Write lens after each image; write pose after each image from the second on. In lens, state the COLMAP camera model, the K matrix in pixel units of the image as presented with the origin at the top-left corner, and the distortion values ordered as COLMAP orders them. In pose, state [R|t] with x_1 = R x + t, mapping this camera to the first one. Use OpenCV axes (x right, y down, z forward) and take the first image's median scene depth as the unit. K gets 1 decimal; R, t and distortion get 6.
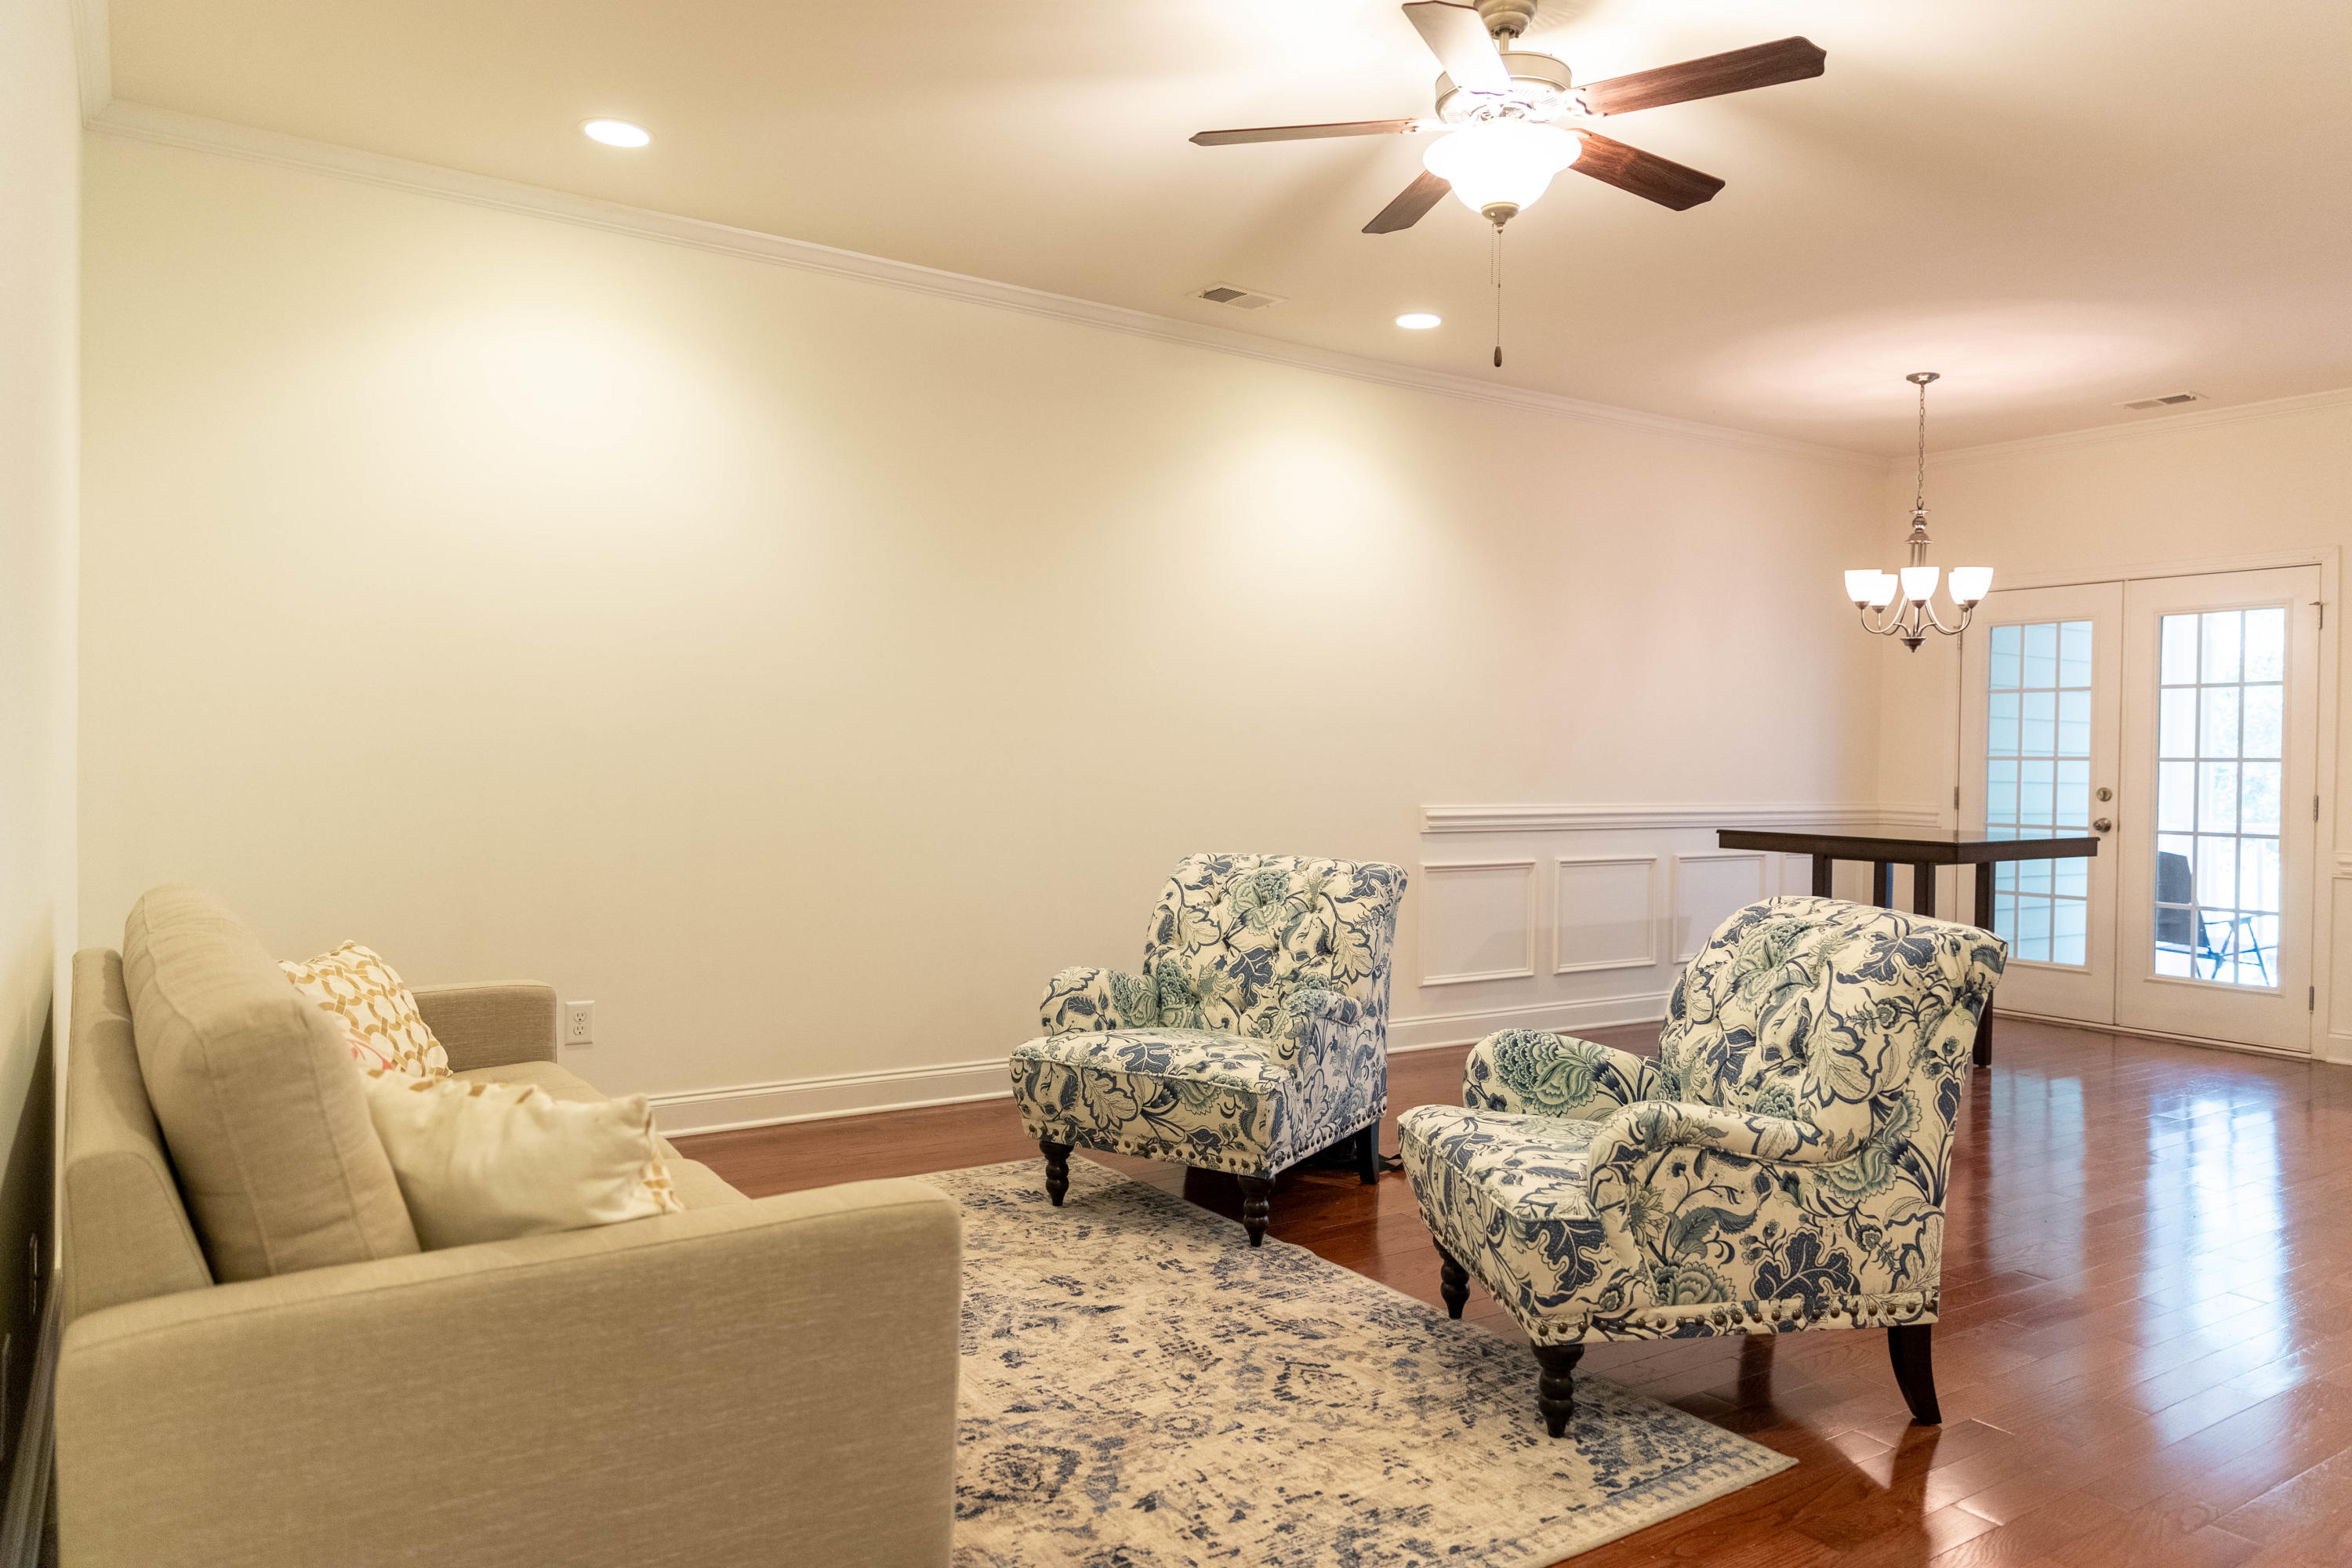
lens RADIAL K [[1571.7, 0, 1180.4], [0, 1571.7, 775.2], [0, 0, 1]] dist [0.009624, 0.000199]
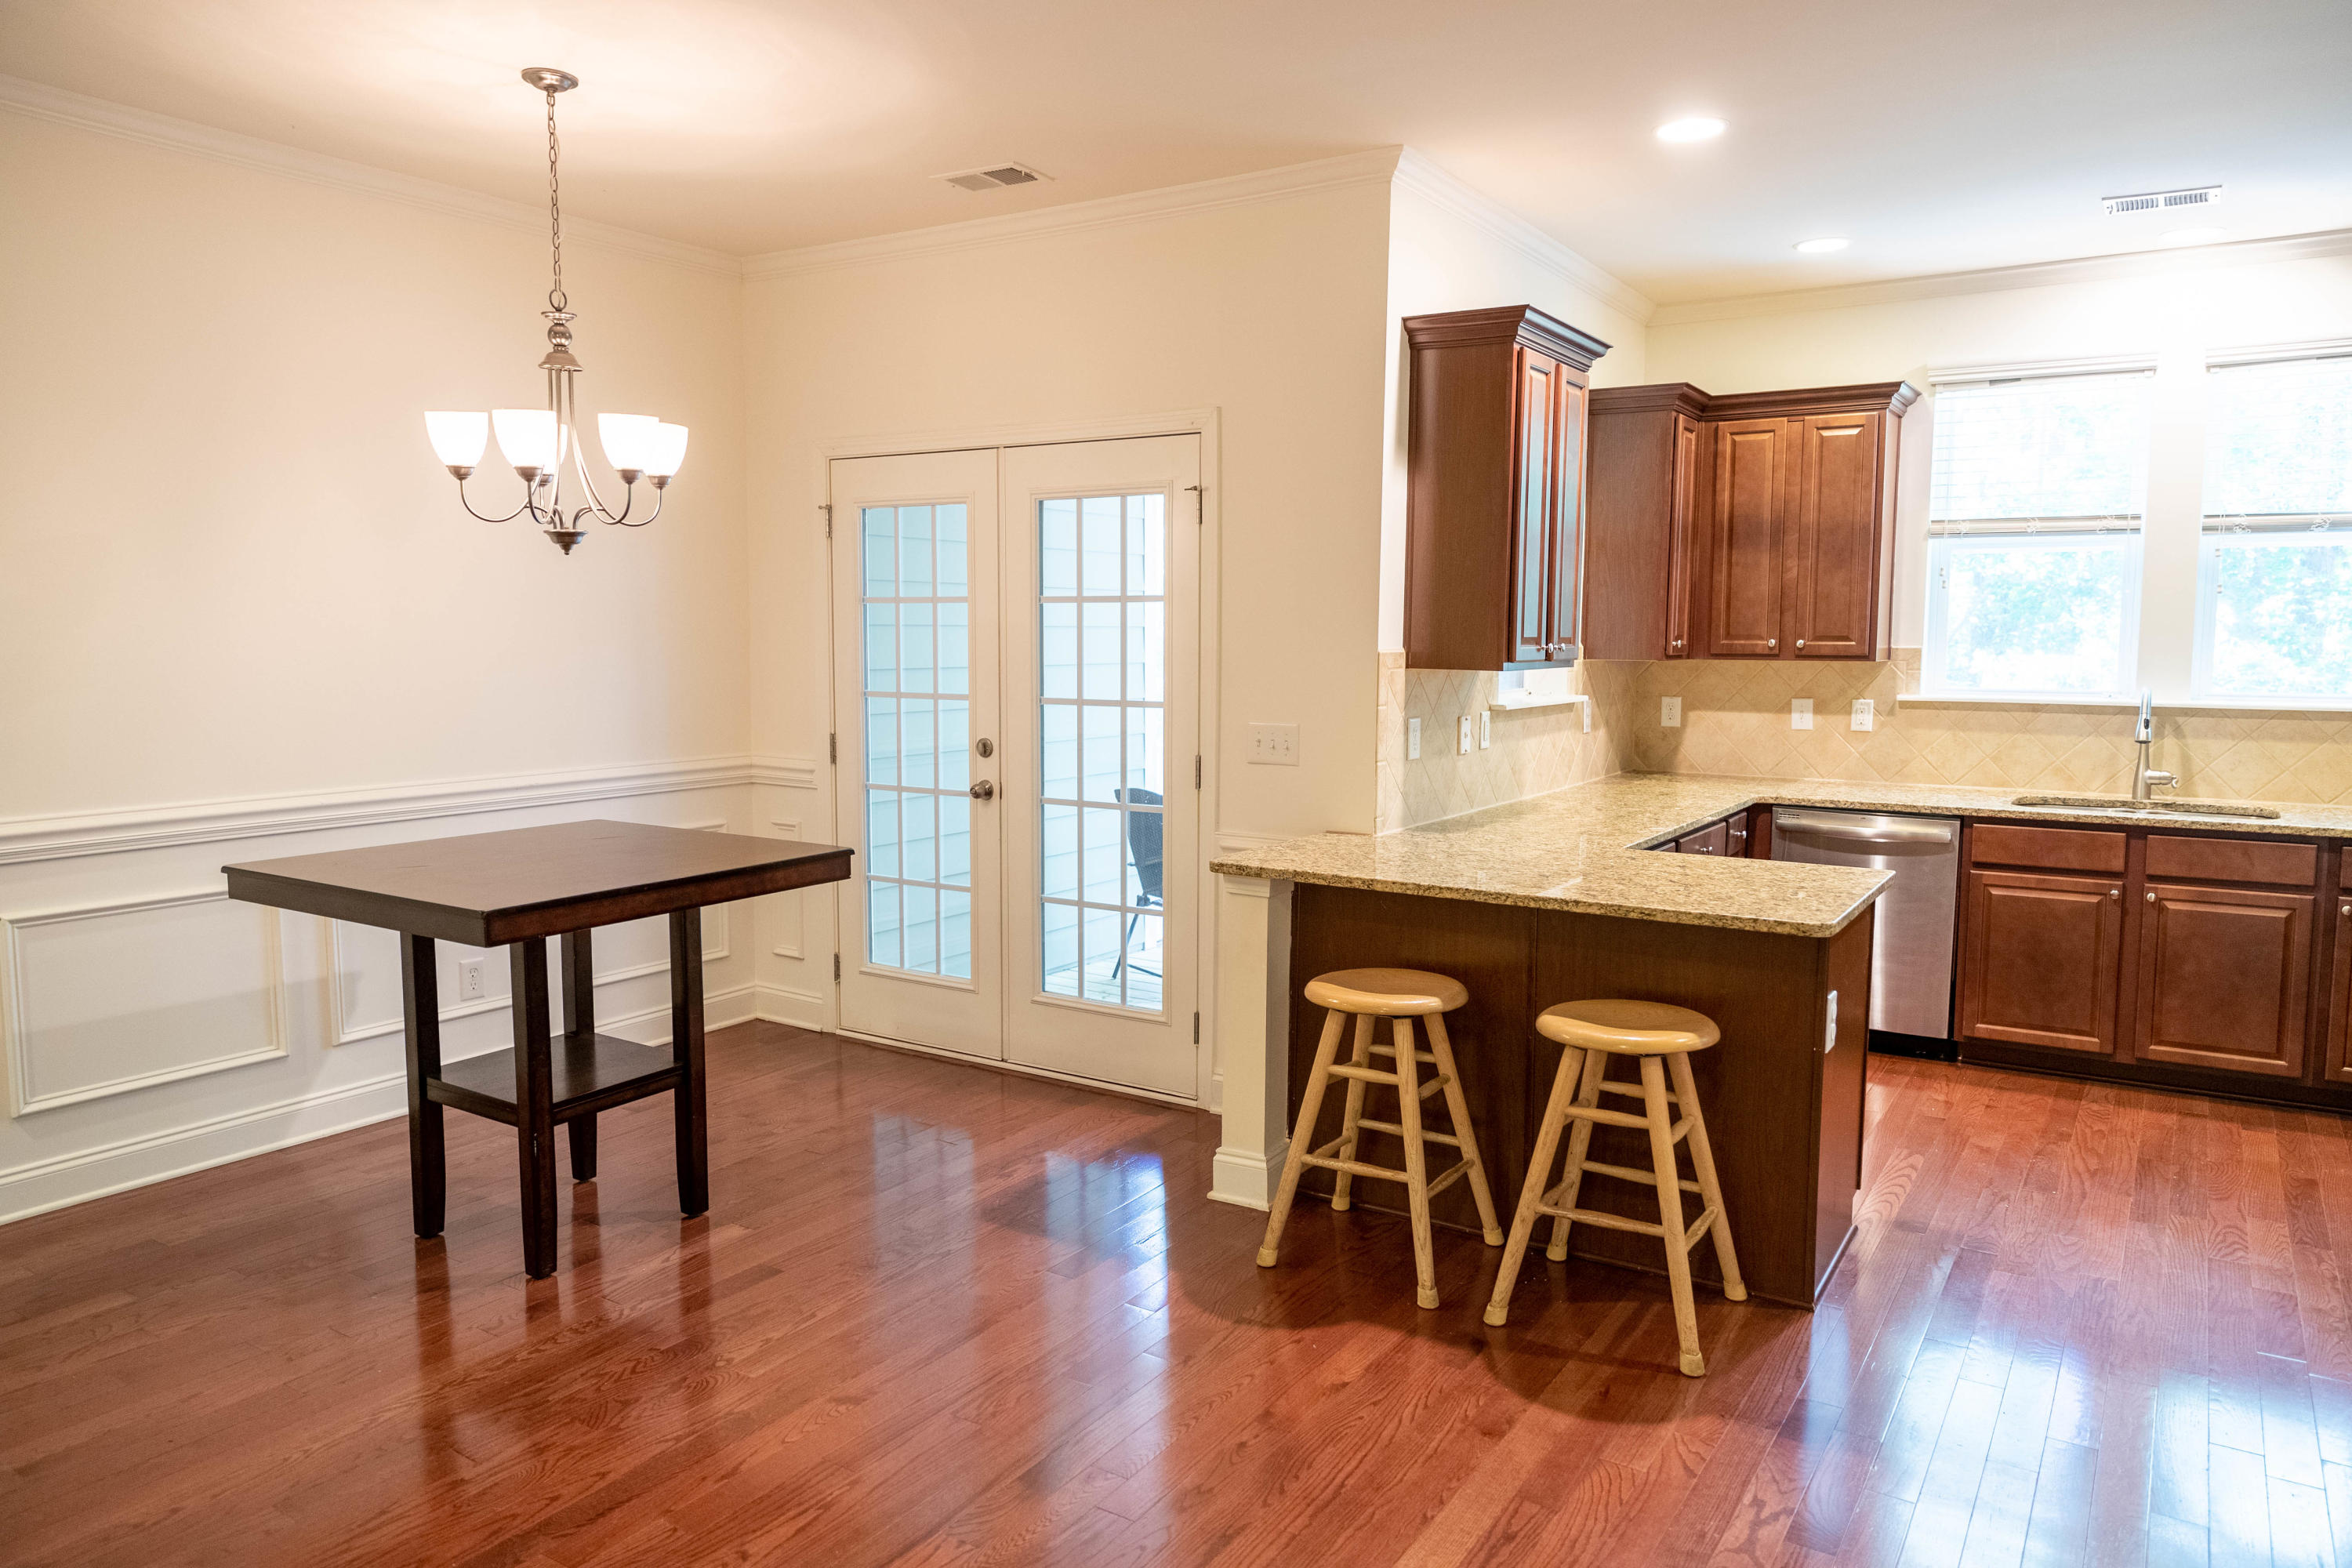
lens RADIAL K [[1571.7, 0, 1186.6], [0, 1571.7, 783.6], [0, 0, 1]] dist [0.009624, 0.000199]
pose [[0.916357, -0.051457, 0.397041, 0.414622], [0.013608, 0.995136, 0.097562, -0.043855], [-0.400130, -0.083999, 0.912601, 0.329979]]
